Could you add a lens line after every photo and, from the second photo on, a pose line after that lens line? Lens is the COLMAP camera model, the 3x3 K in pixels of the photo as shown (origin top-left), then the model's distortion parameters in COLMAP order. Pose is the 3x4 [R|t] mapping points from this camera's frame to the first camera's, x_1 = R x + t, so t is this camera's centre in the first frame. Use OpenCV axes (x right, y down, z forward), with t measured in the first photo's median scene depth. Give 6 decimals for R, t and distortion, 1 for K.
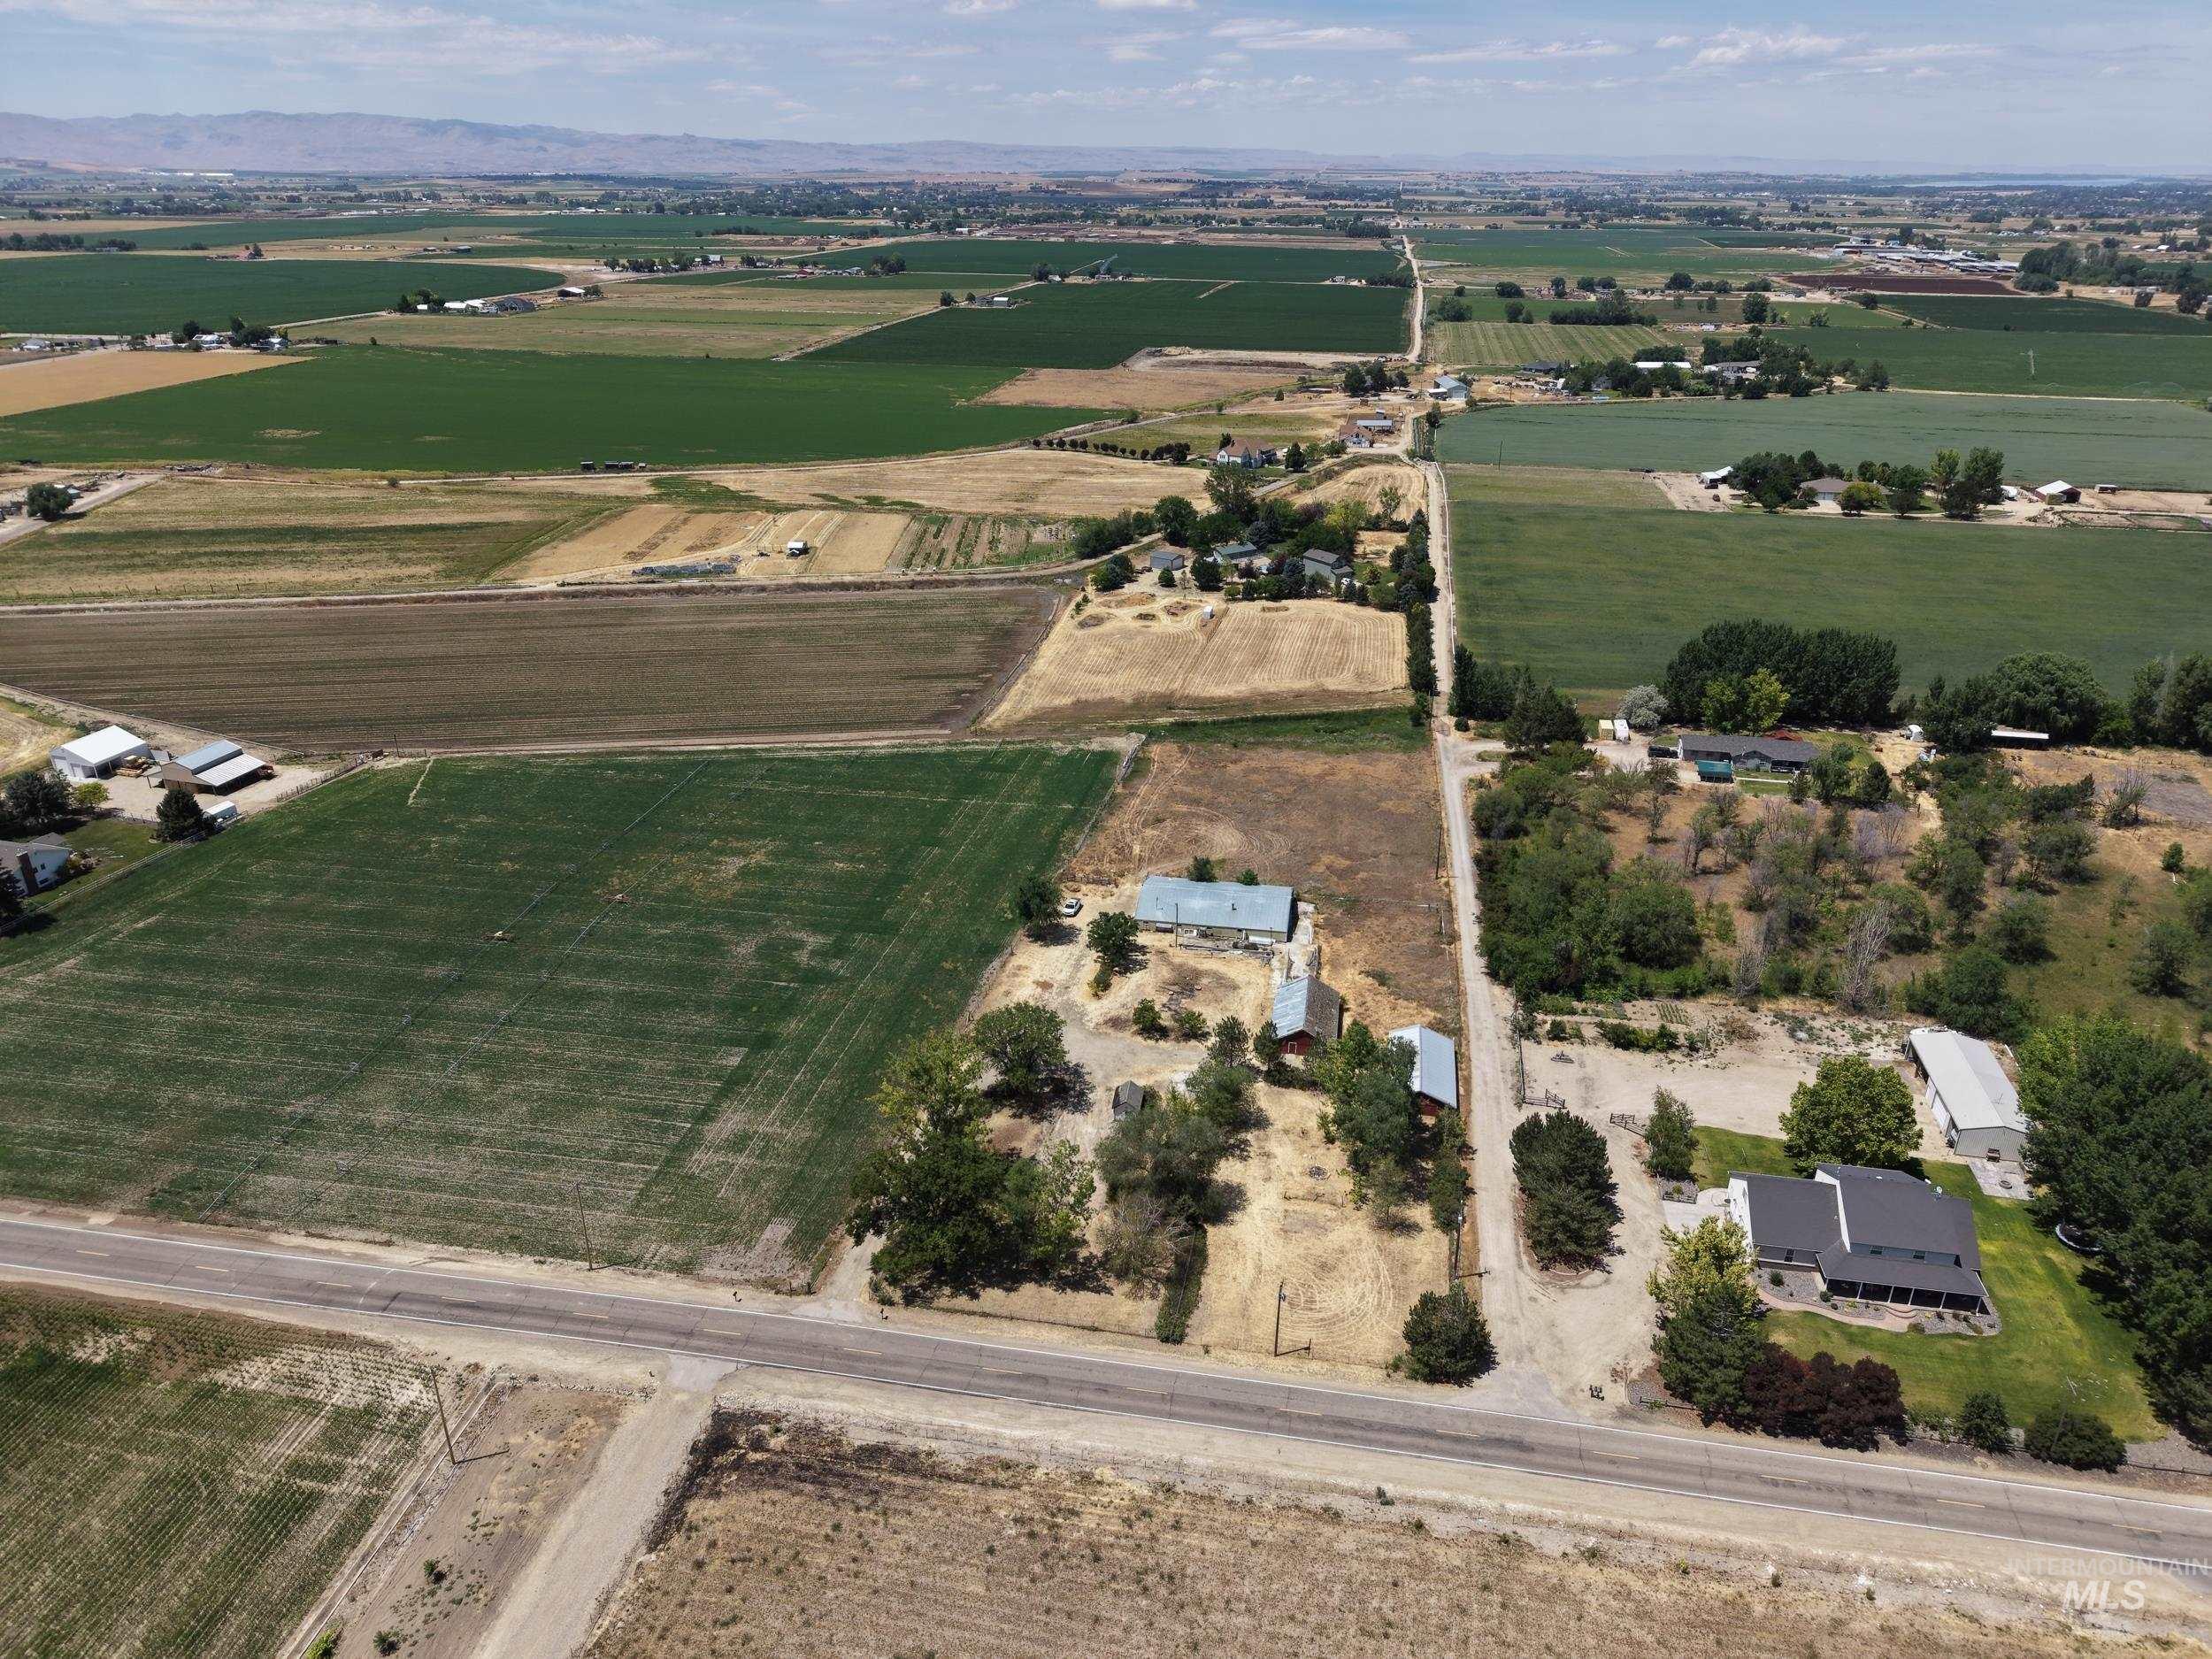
lens RADIAL K [[1471.9, 0, 1106.1], [0, 1471.9, 834.4], [0, 0, 1]] dist [0.034206, -0.032215]
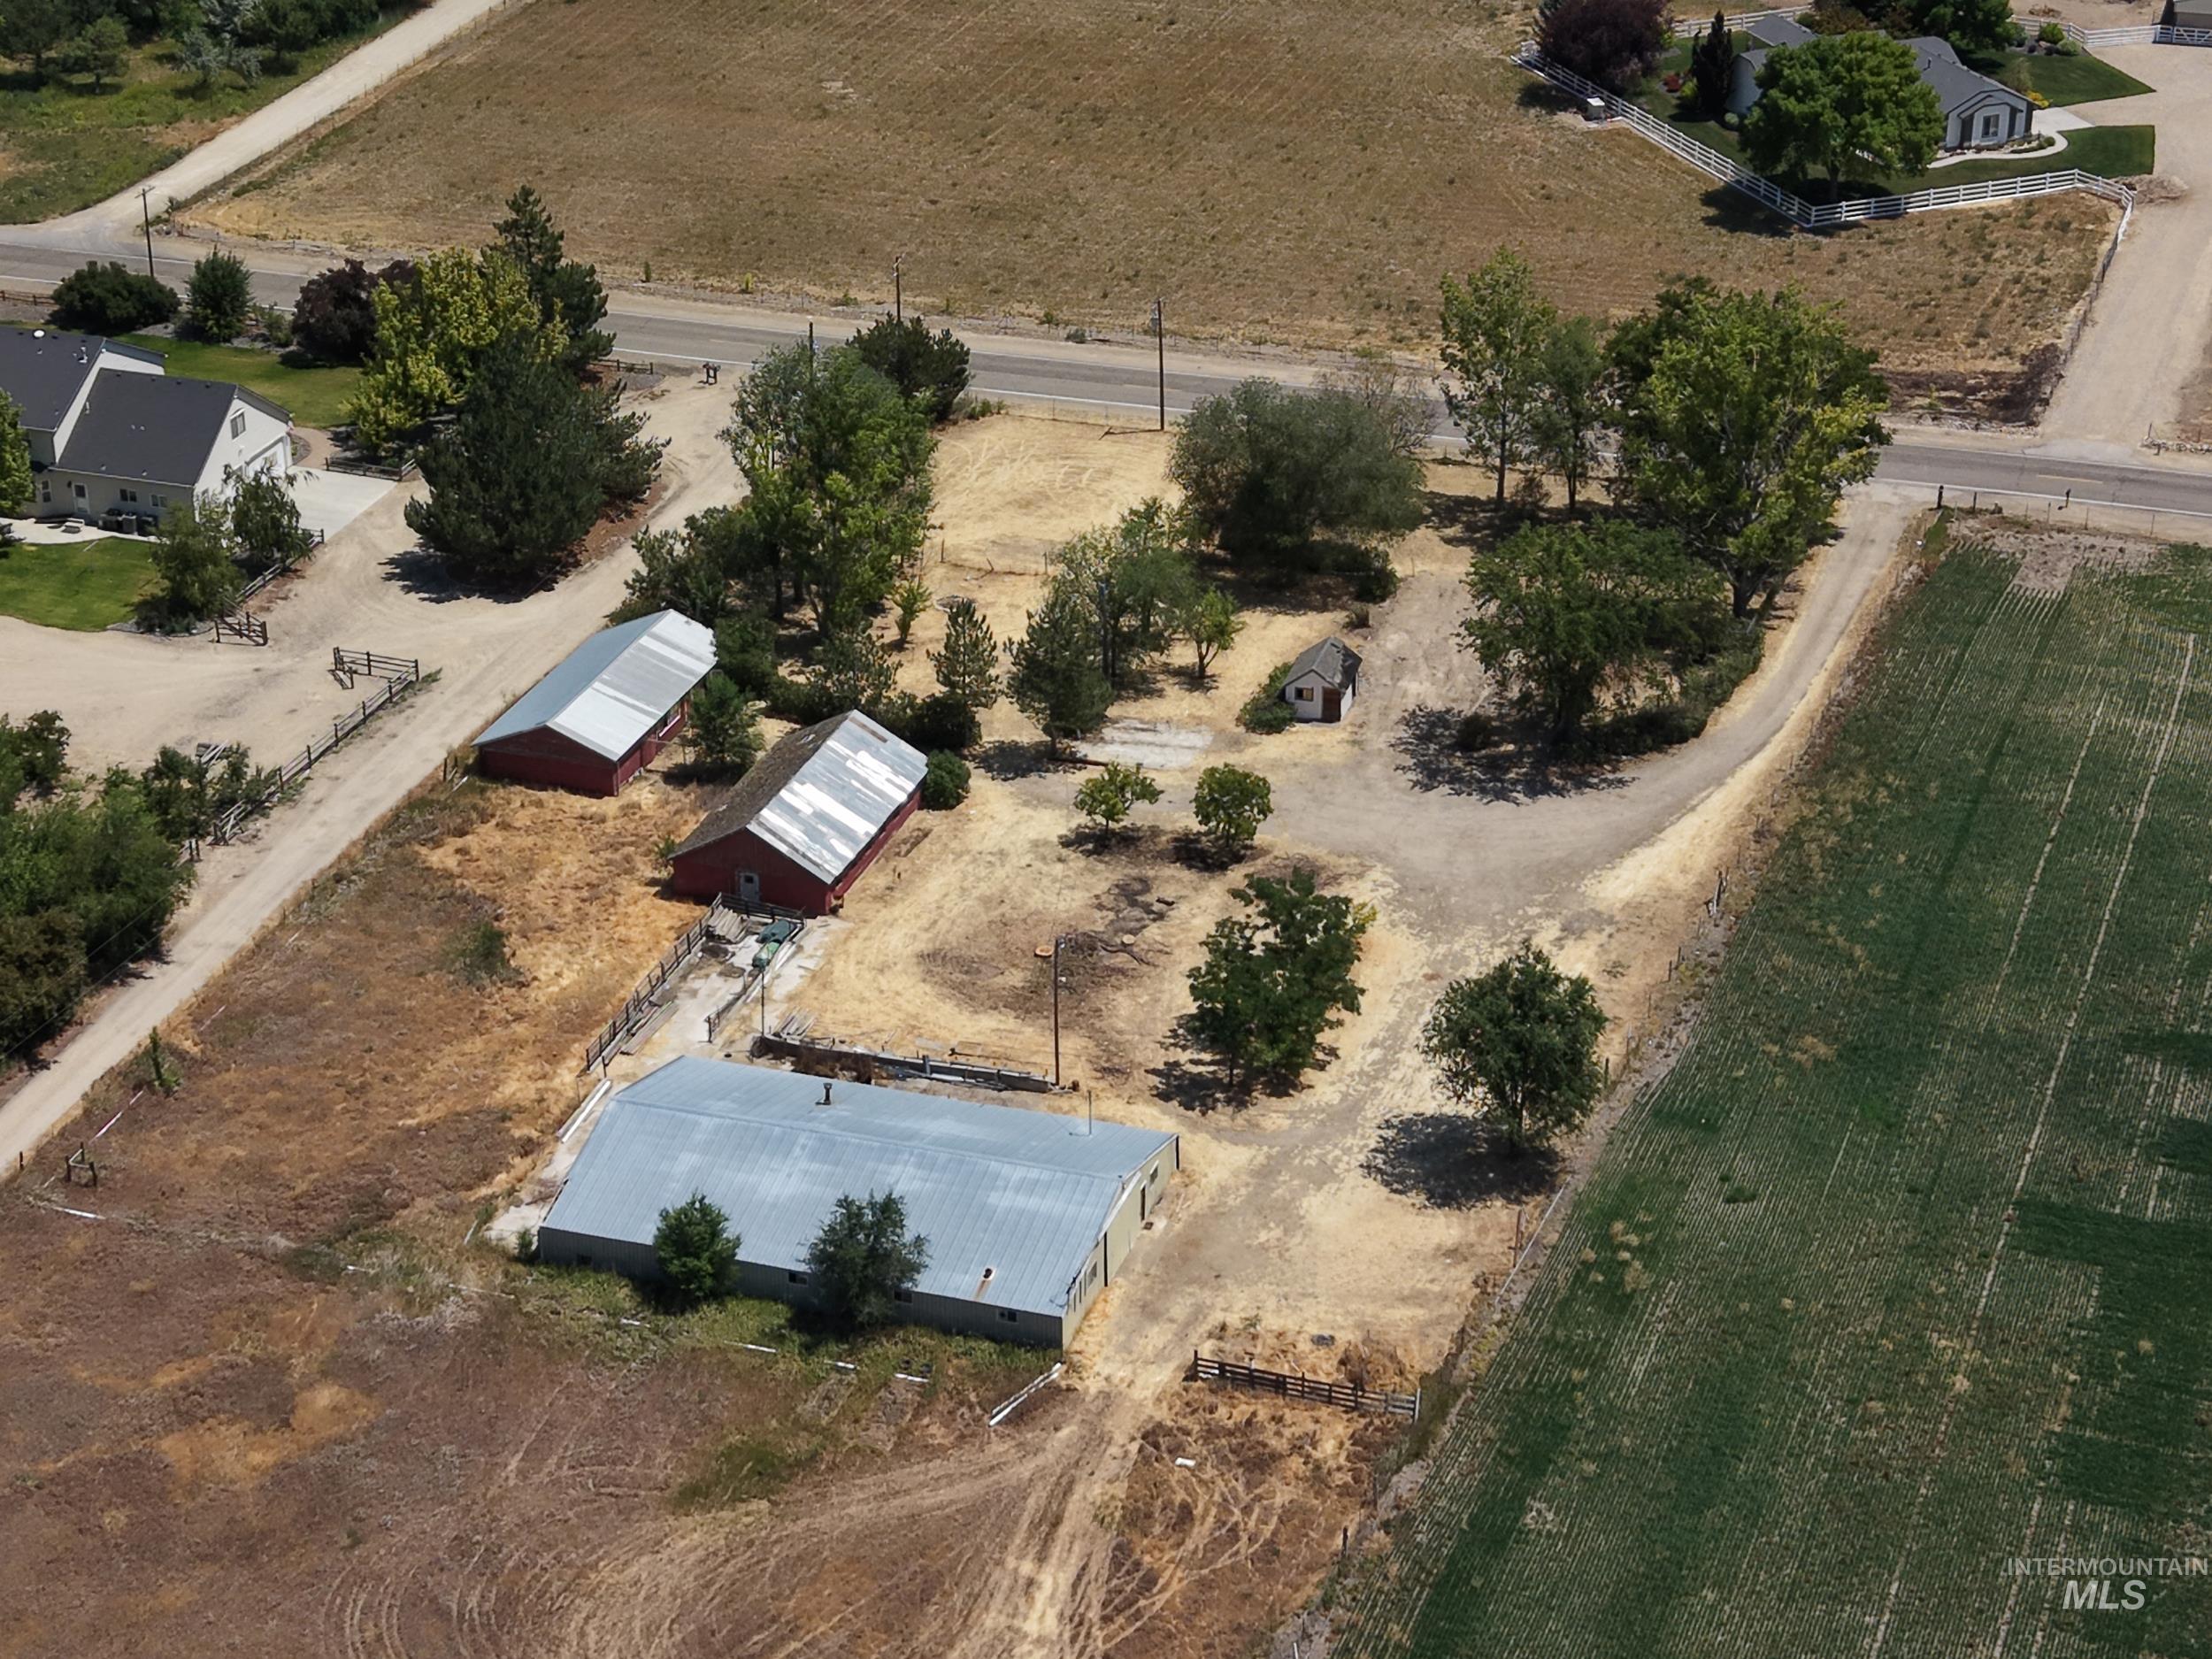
lens RADIAL K [[4372.7, 0, 1106.0], [0, 4372.7, 829.5], [0, 0, 1]] dist [0.291322, -1.308764]
pose [[-0.989897, -0.060648, 0.128165, -0.055549], [0.060887, 0.634506, 0.770516, -0.486770], [-0.128052, 0.770535, -0.624402, 1.135717]]
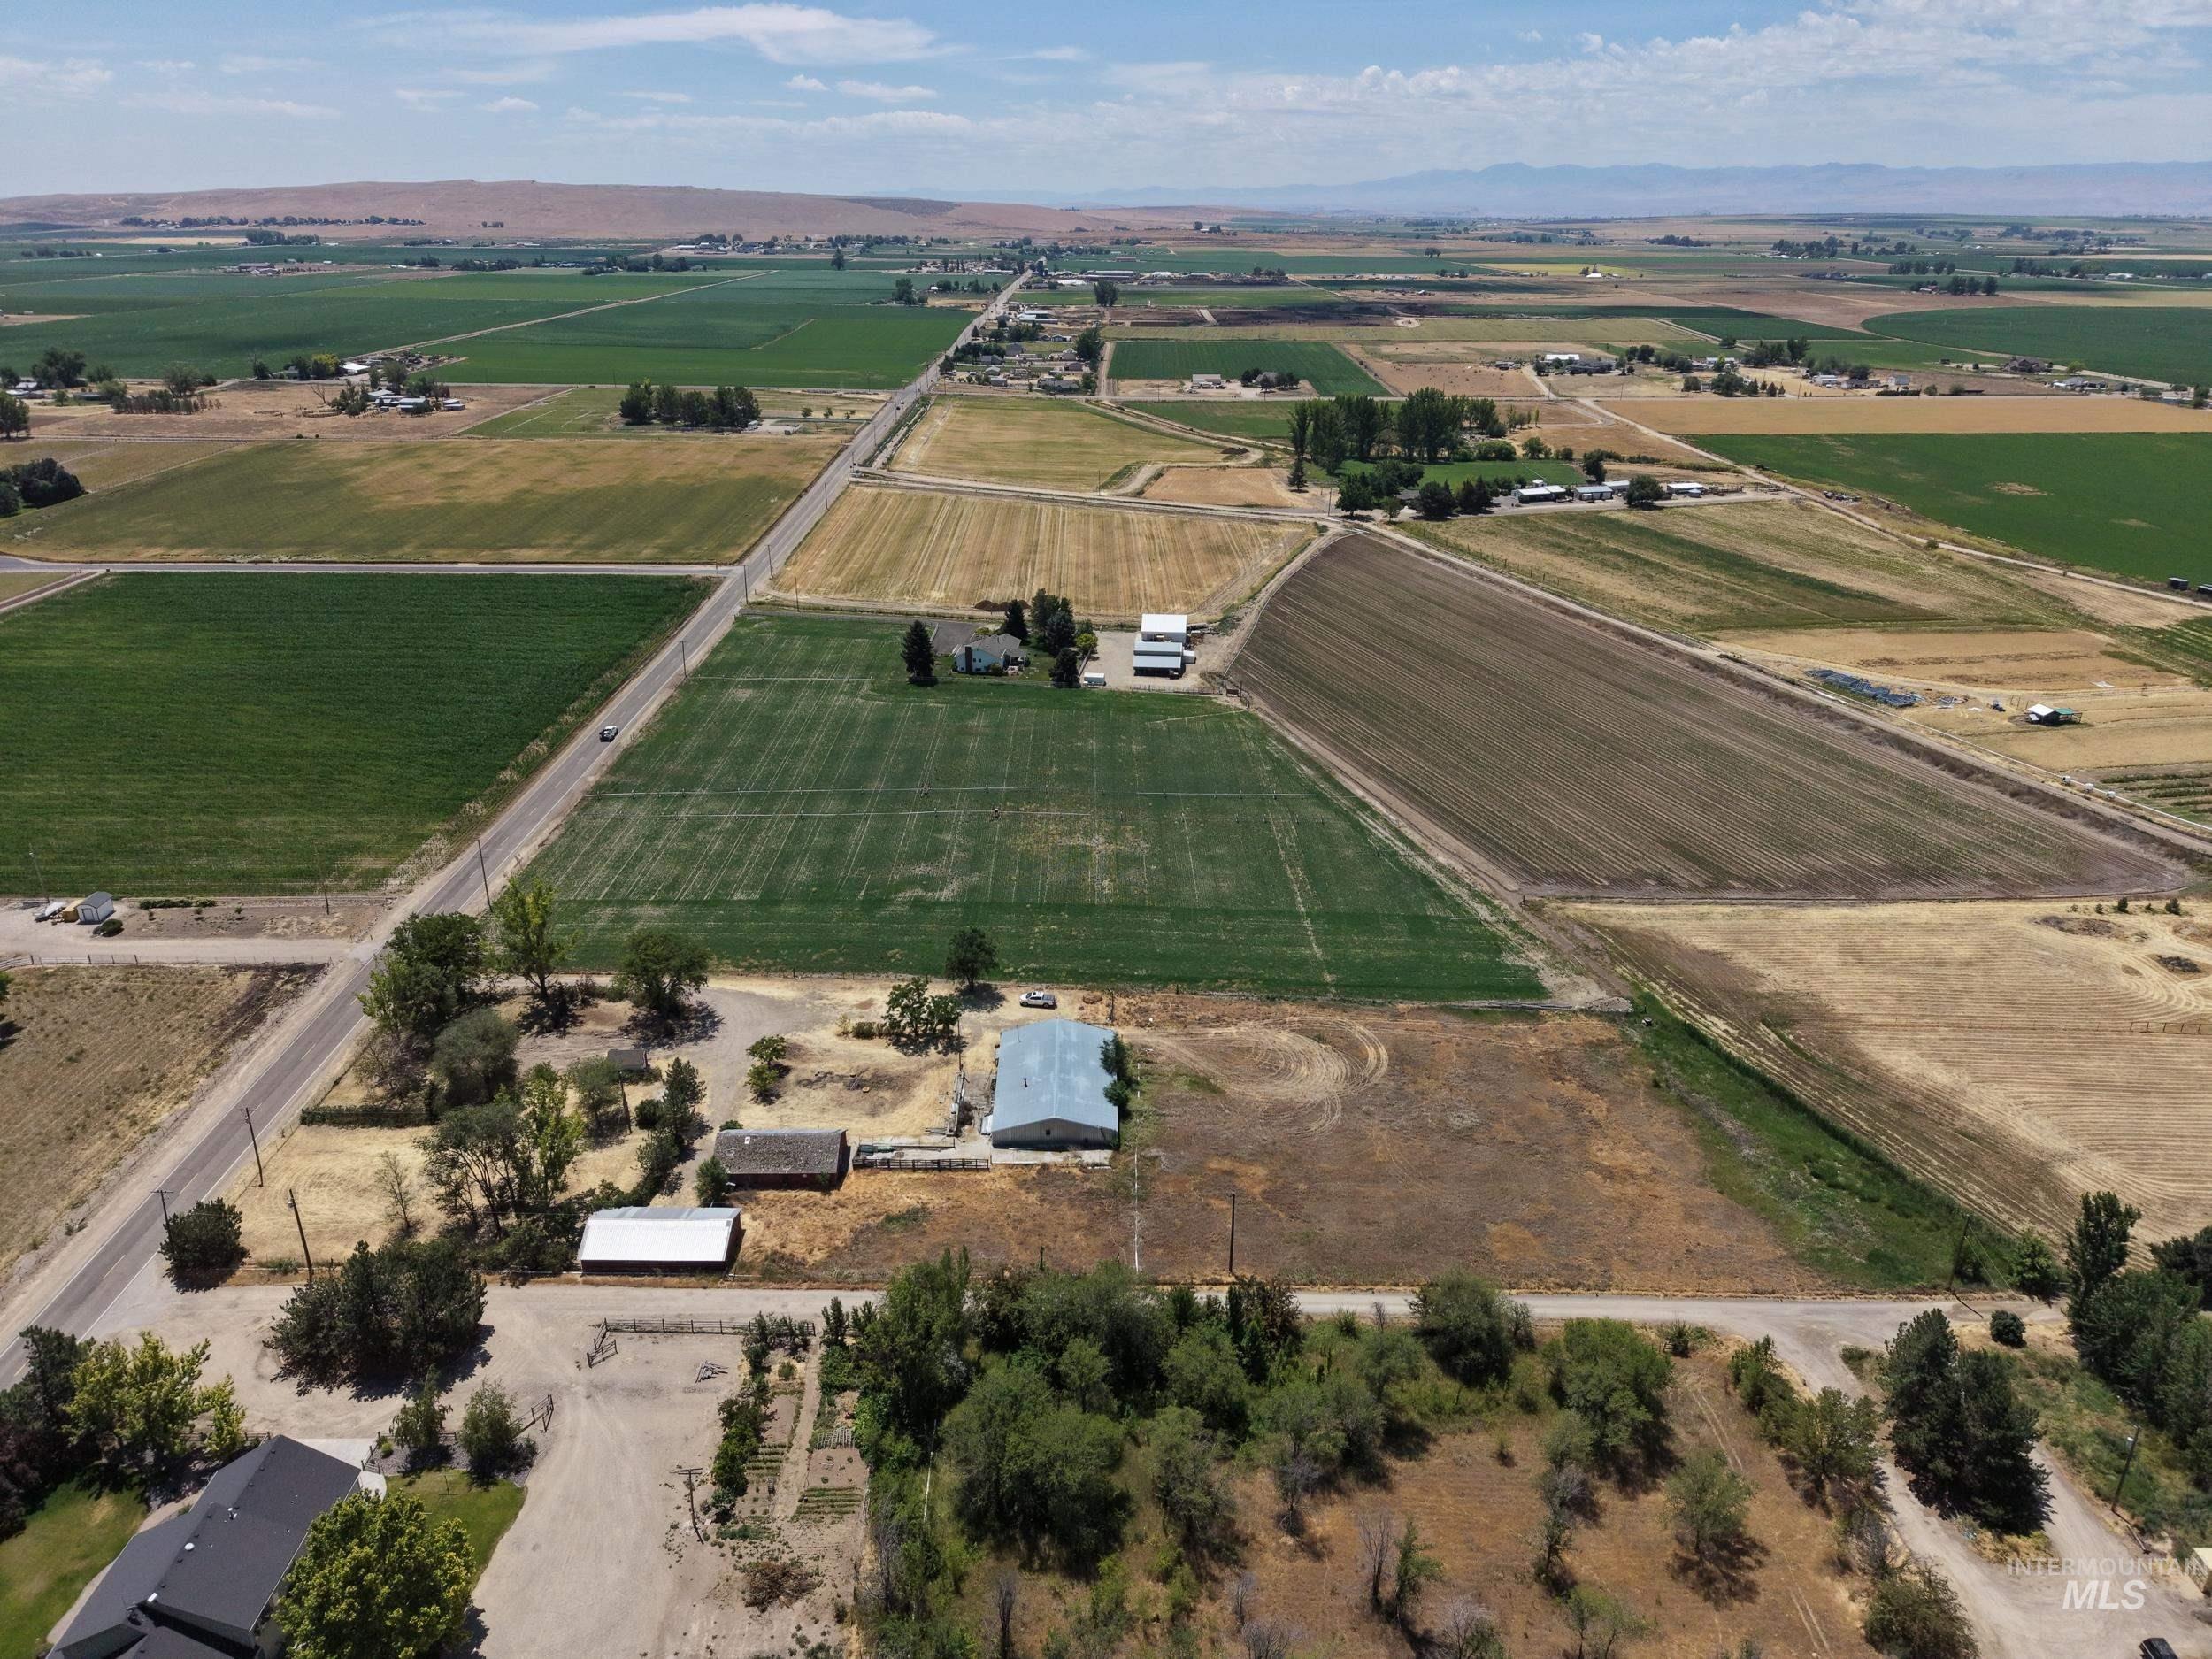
lens RADIAL K [[1471.9, 0, 1106.1], [0, 1471.9, 834.4], [0, 0, 1]] dist [0.034206, -0.032215]
pose [[0.184980, 0.383347, -0.904891, 0.600145], [-0.407890, 0.867673, 0.284198, -0.246115], [0.894096, 0.316525, 0.316866, 0.563073]]
